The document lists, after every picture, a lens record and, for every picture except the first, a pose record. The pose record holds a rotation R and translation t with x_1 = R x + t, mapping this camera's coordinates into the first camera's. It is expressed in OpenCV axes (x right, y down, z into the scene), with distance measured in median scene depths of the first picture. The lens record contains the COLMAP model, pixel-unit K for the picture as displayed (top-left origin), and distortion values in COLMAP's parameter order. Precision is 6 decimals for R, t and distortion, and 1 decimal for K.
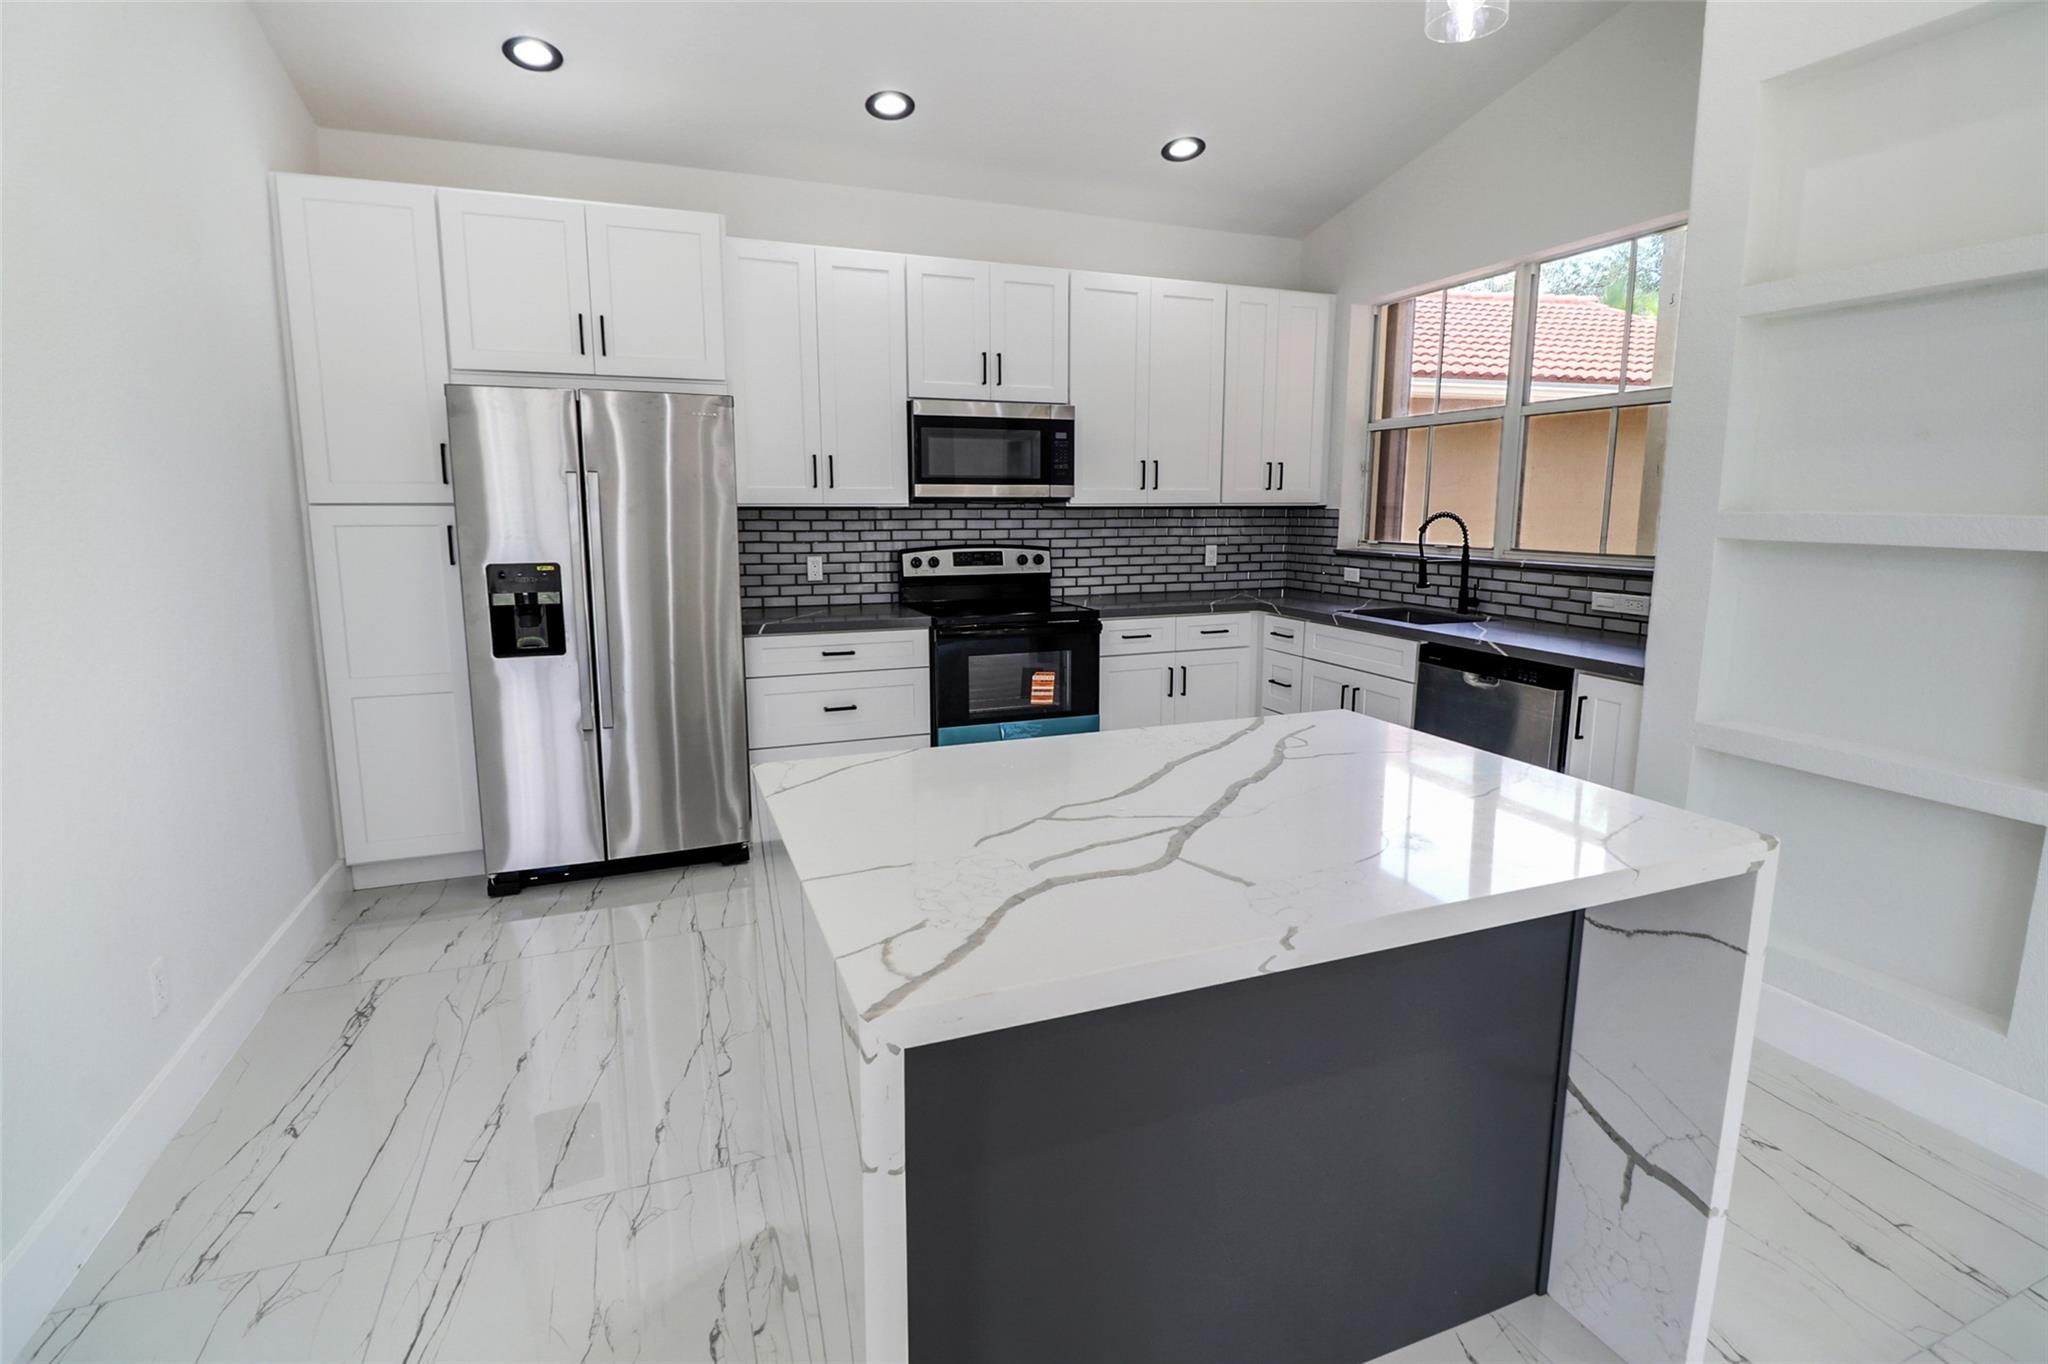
lens RADIAL K [[976.6, 0, 1024.0], [0, 976.6, 682.0], [0, 0, 1]] dist [-0.003269, -0.007838]
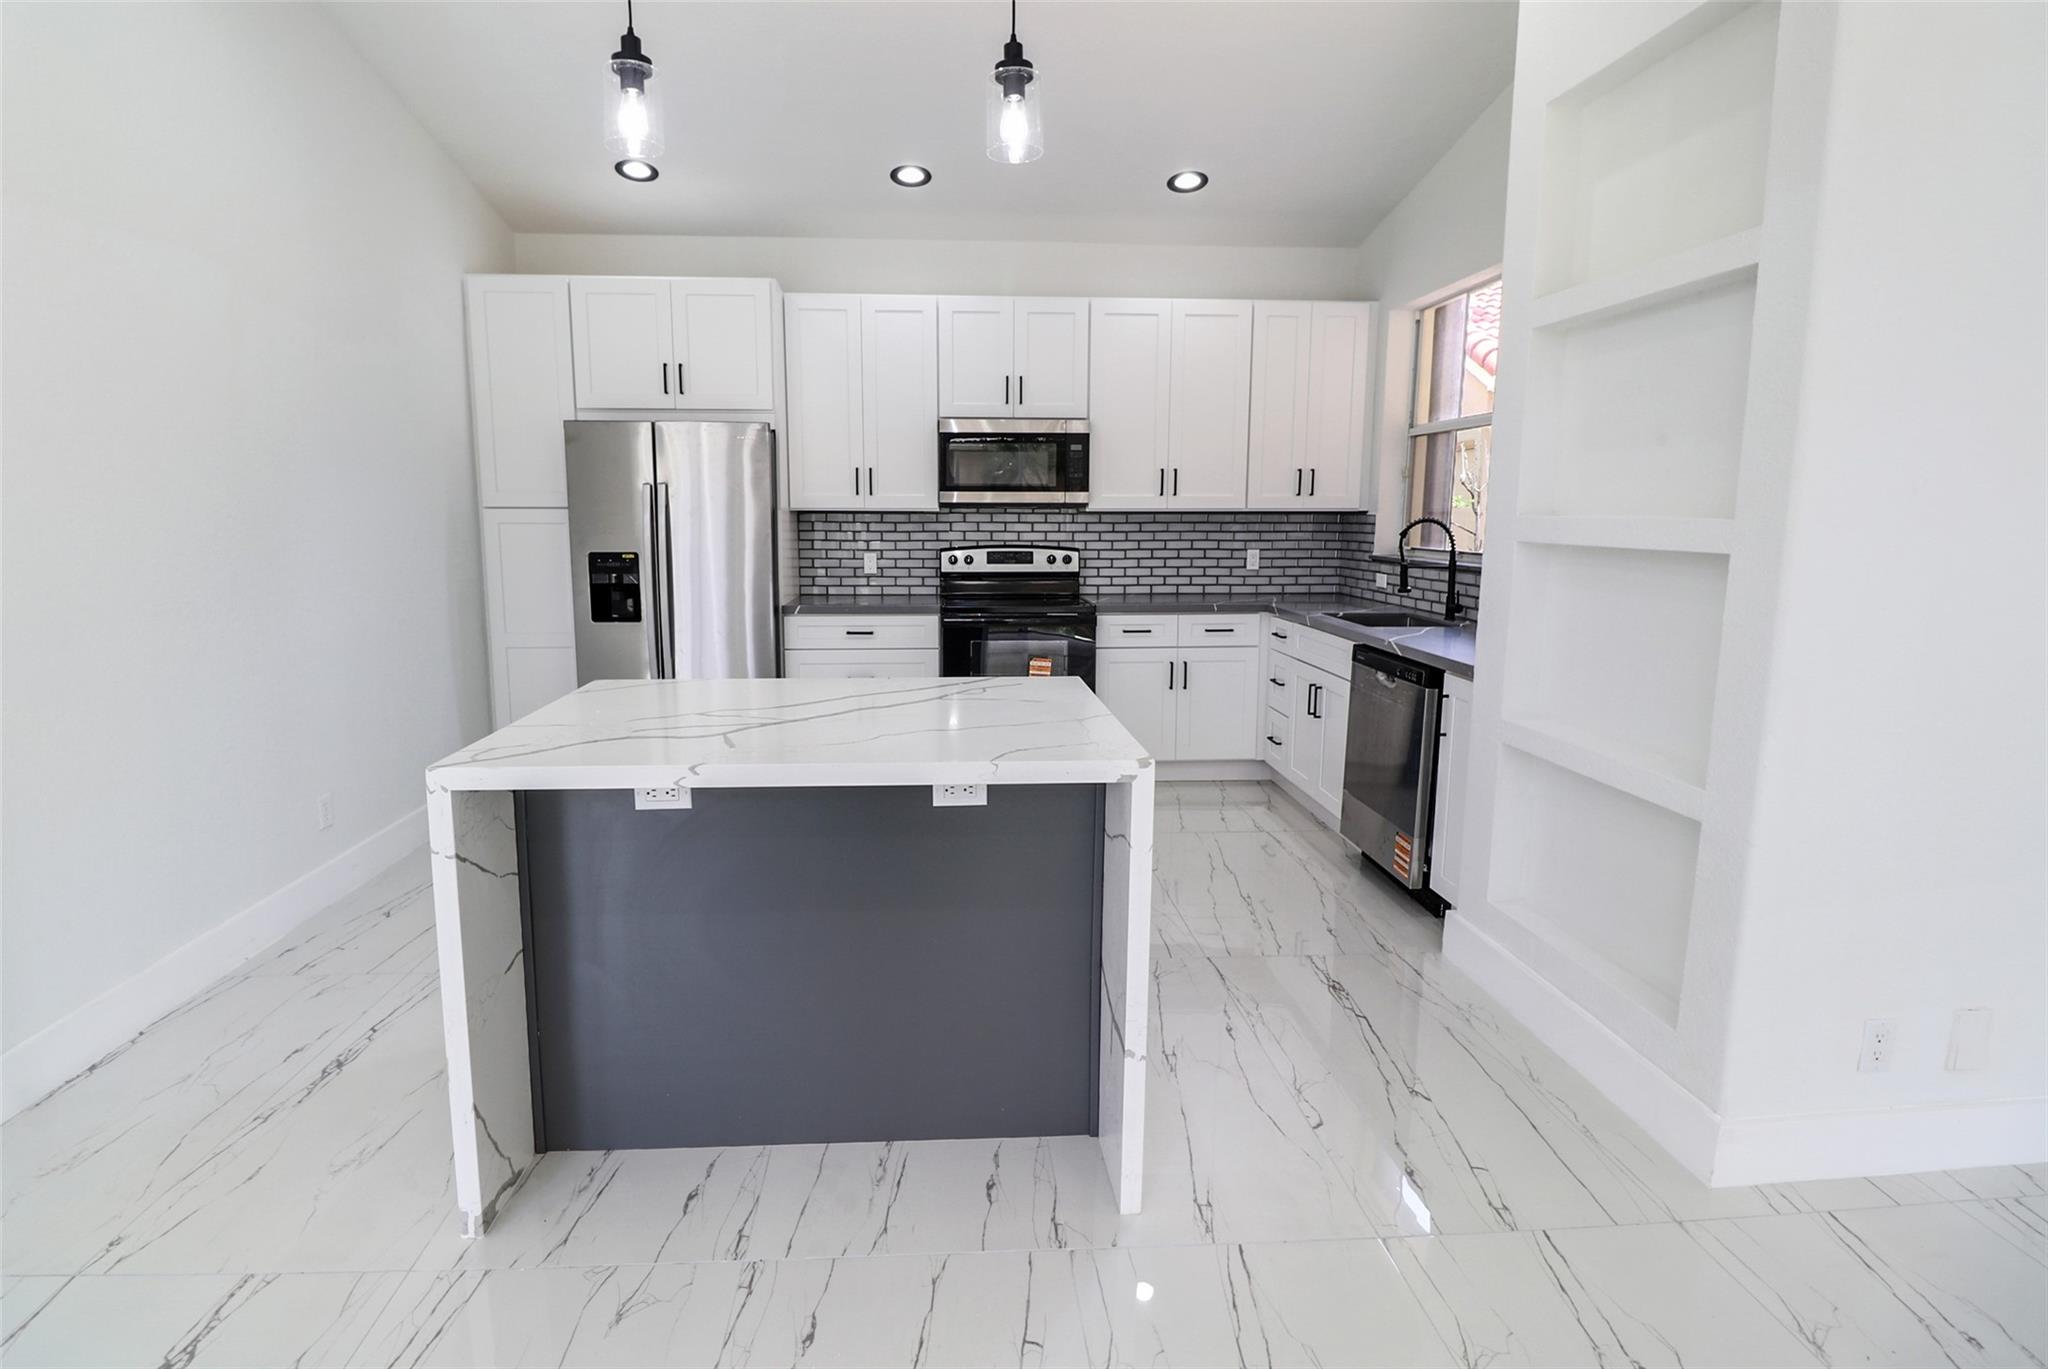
lens RADIAL K [[1010.9, 0, 985.9], [0, 1010.9, 684.5], [0, 0, 1]] dist [0.000356, -0.000073]
pose [[0.949622, 0.055266, -0.308486, 0.302770], [-0.058239, 0.998303, -0.000429, 0.022280], [0.307939, 0.018373, 0.951229, -0.116470]]
